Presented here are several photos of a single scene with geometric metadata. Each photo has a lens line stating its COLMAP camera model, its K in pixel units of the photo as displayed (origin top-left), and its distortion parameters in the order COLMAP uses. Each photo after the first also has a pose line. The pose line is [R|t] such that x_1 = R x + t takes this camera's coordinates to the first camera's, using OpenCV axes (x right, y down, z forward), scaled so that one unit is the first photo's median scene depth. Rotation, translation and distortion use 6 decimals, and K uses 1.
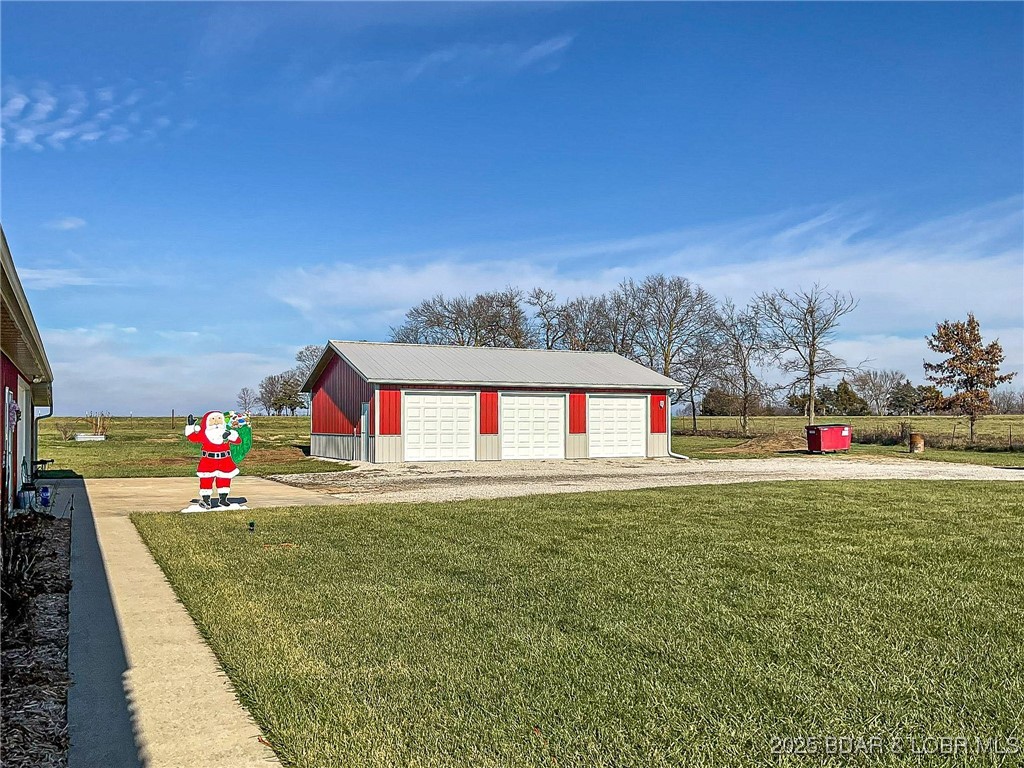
lens RADIAL K [[868.1, 0, 512.0], [0, 868.1, 384.0], [0, 0, 1]] dist [0.128538, -0.000046]
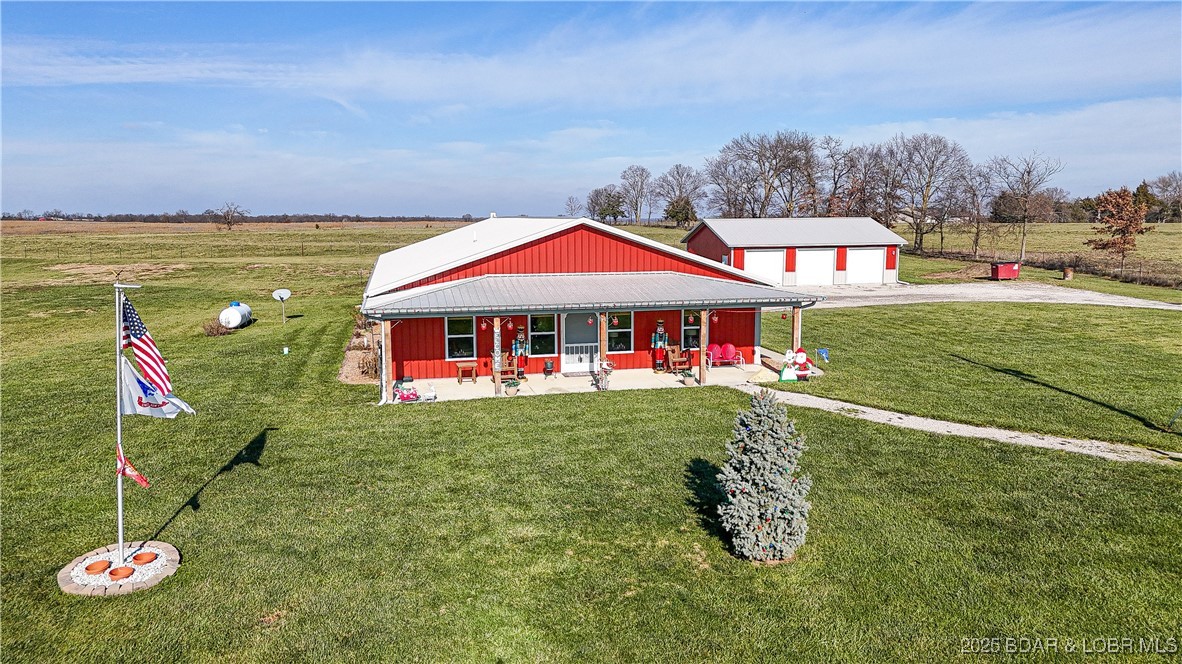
lens RADIAL K [[827.3, 0, 591.0], [0, 827.3, 332.0], [0, 0, 1]] dist [0.002379, 0.000760]
pose [[0.968770, 0.028144, -0.246360, 0.000014], [0.016707, 0.983872, 0.178094, -0.112964], [0.247399, -0.176648, 0.952675, -0.666340]]
